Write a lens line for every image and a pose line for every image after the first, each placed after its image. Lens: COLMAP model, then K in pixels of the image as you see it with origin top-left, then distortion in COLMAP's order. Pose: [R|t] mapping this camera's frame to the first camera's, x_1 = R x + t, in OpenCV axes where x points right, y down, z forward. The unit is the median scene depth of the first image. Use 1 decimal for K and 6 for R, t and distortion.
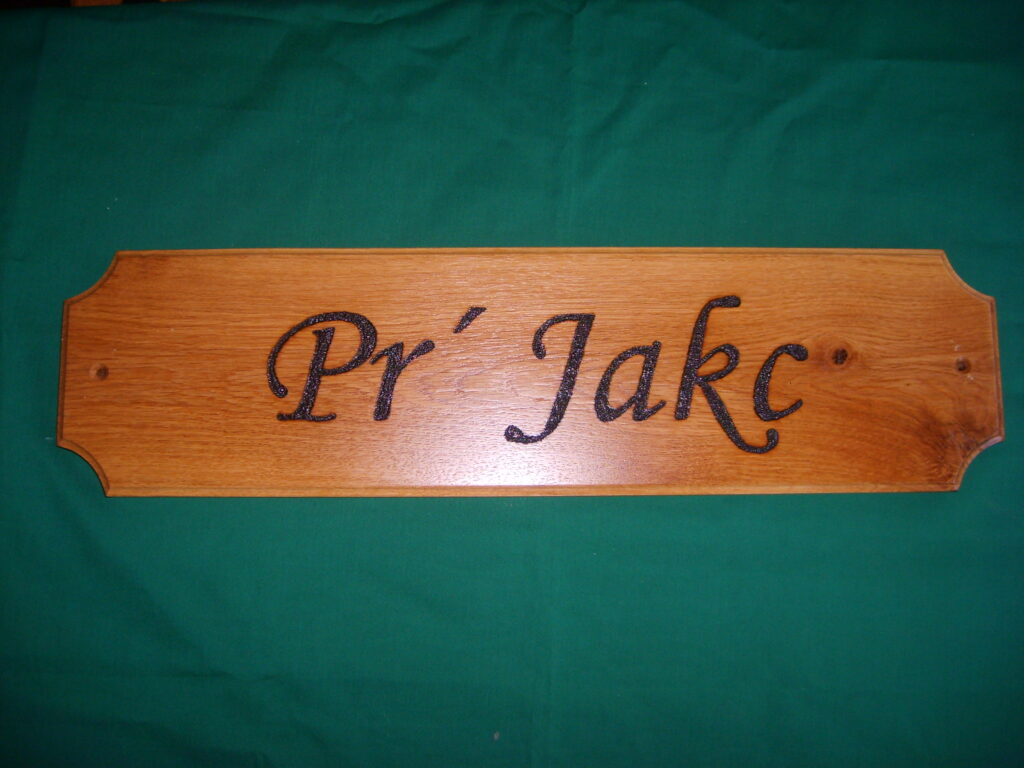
lens RADIAL K [[1165.3, 0, 516.9], [0, 1165.3, 389.2], [0, 0, 1]] dist [0.163206, 0.000000]
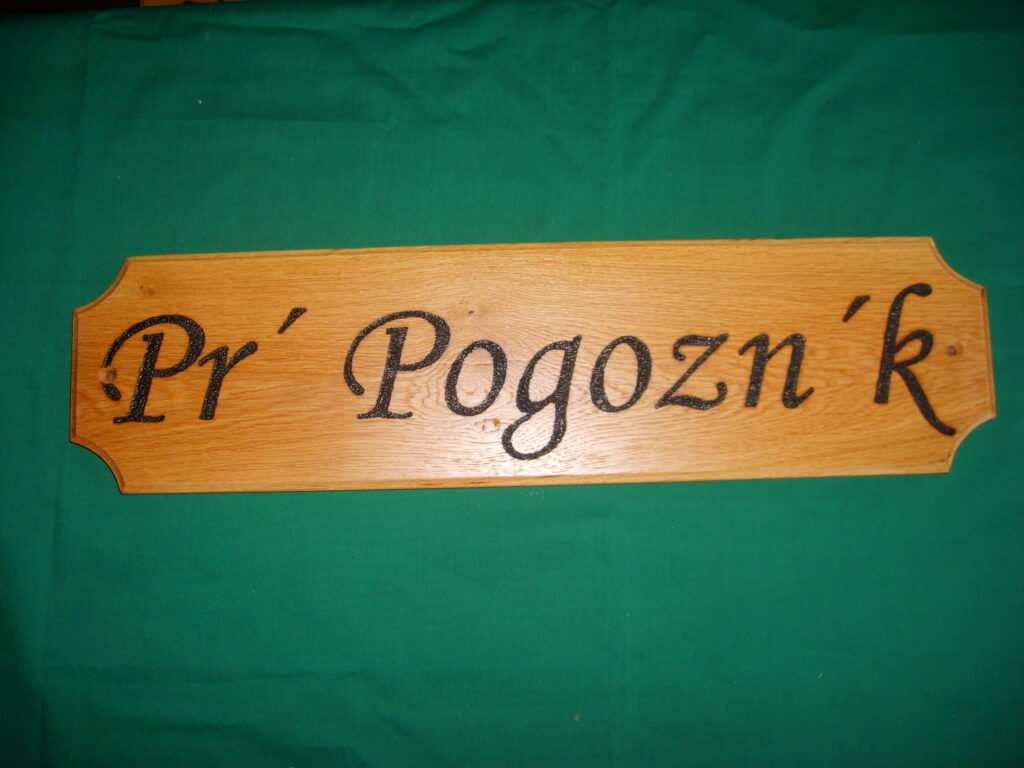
lens RADIAL K [[1165.3, 0, 512.5], [0, 1165.3, 378.9], [0, 0, 1]] dist [0.163206, 0.000000]
pose [[0.990253, -0.015606, -0.138402, 0.416819], [0.015119, 0.999875, -0.004565, -0.002211], [0.138456, 0.002428, 0.990366, 0.024182]]
